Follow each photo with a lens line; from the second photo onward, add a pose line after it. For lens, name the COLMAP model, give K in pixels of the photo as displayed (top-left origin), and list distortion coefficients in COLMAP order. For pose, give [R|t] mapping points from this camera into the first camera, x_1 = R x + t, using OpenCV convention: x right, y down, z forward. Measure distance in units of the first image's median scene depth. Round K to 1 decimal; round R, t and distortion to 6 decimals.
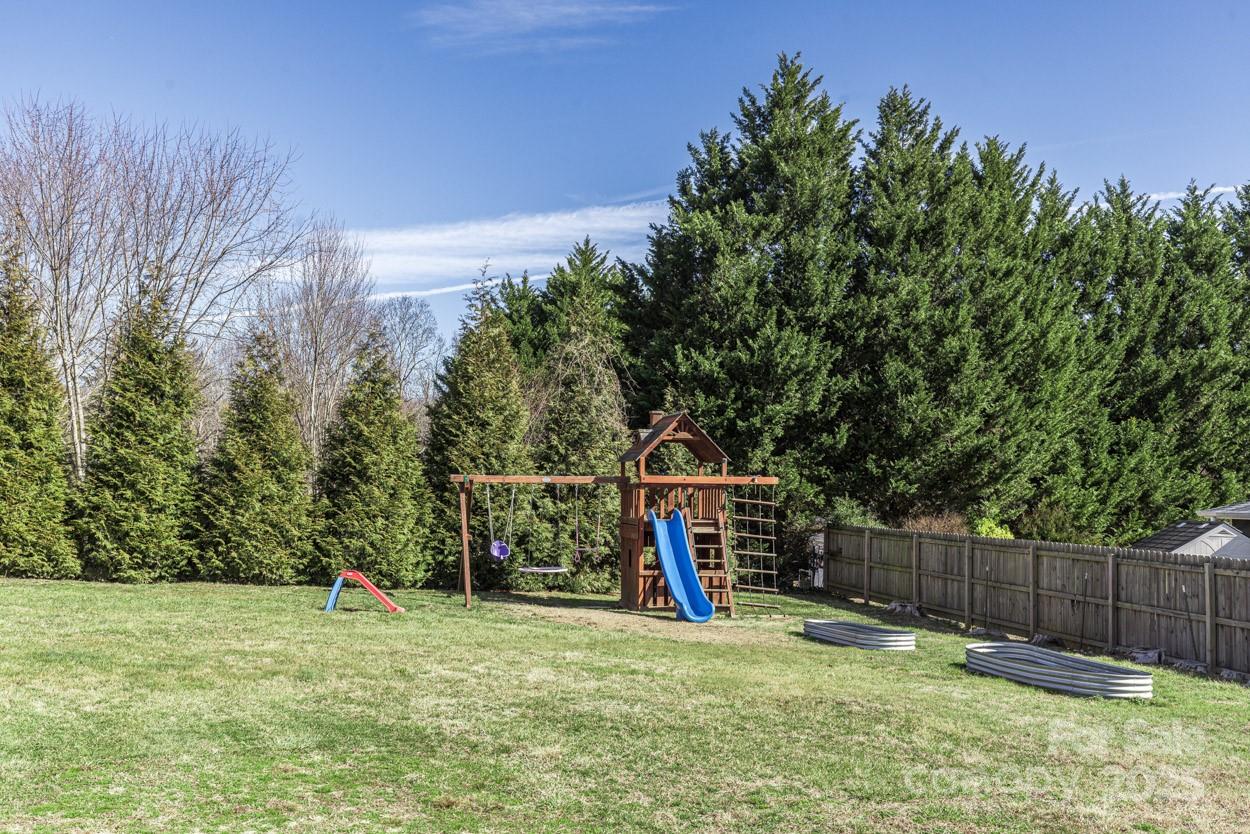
lens RADIAL K [[1187.0, 0, 625.0], [0, 1187.0, 417.0], [0, 0, 1]] dist [-0.009678, -0.002007]
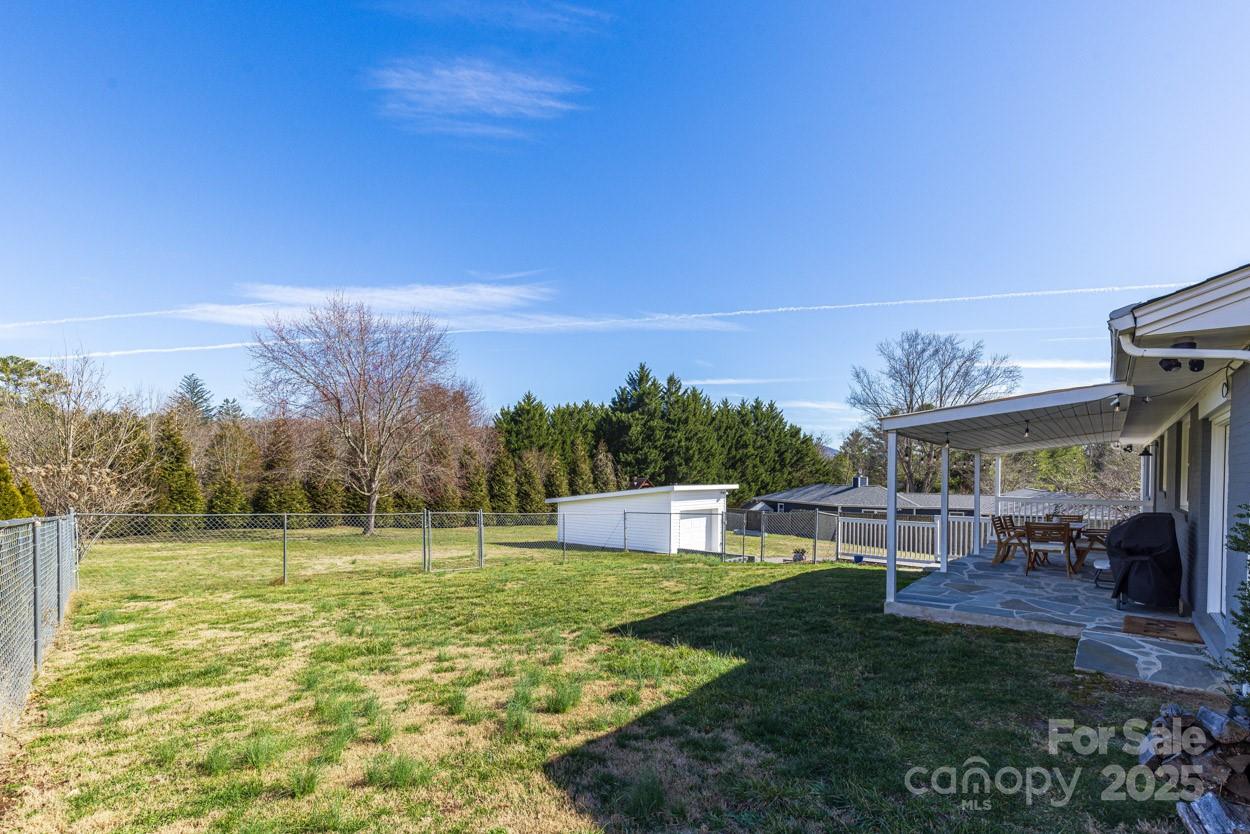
lens RADIAL K [[587.8, 0, 648.7], [0, 587.8, 482.2], [0, 0, 1]] dist [-0.001099, -0.000070]
pose [[0.934397, -0.017299, 0.355813, -0.493017], [-0.012854, 0.996532, 0.082206, -0.115910], [-0.356001, -0.081387, 0.930935, -0.650623]]
